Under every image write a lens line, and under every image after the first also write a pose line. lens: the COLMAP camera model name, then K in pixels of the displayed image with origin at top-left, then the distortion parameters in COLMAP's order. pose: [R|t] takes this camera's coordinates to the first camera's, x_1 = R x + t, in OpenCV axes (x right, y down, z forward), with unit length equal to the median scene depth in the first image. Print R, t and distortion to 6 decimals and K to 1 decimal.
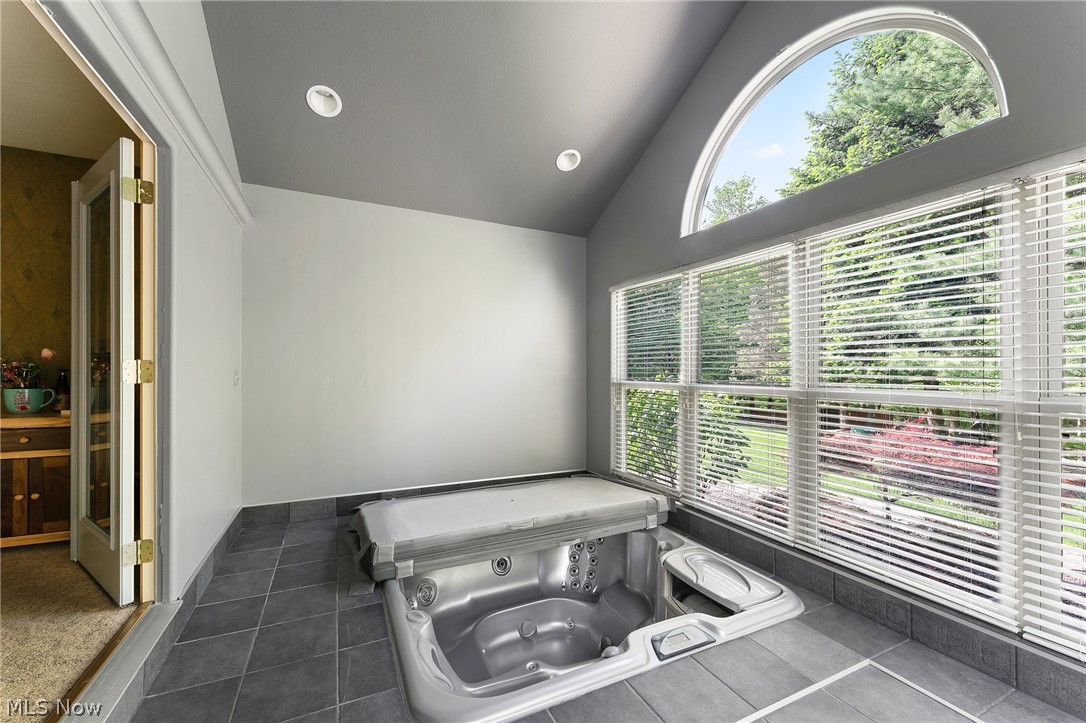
lens RADIAL K [[417.0, 0, 542.3], [0, 417.0, 379.5], [0, 0, 1]] dist [-0.000828, -0.000062]
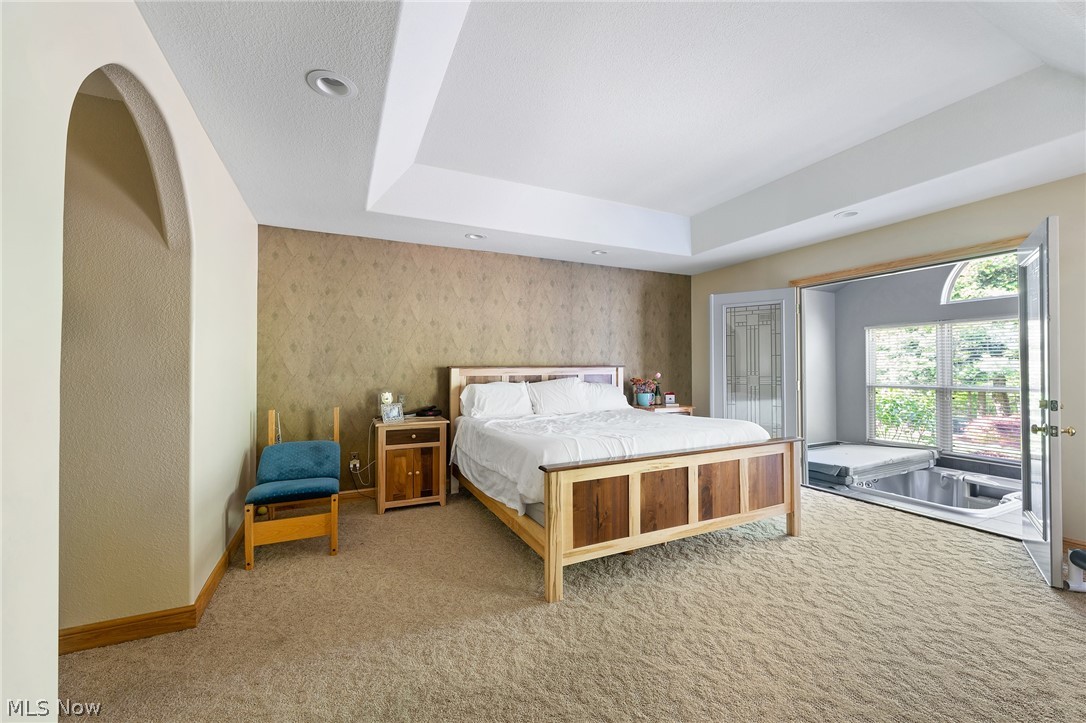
lens RADIAL K [[431.9, 0, 546.4], [0, 431.9, 359.4], [0, 0, 1]] dist [-0.000979, -0.000069]
pose [[0.999535, -0.006750, 0.029733, -1.442493], [0.007630, 0.999534, -0.029558, -0.066805], [-0.029519, 0.029772, 0.999121, -0.822452]]
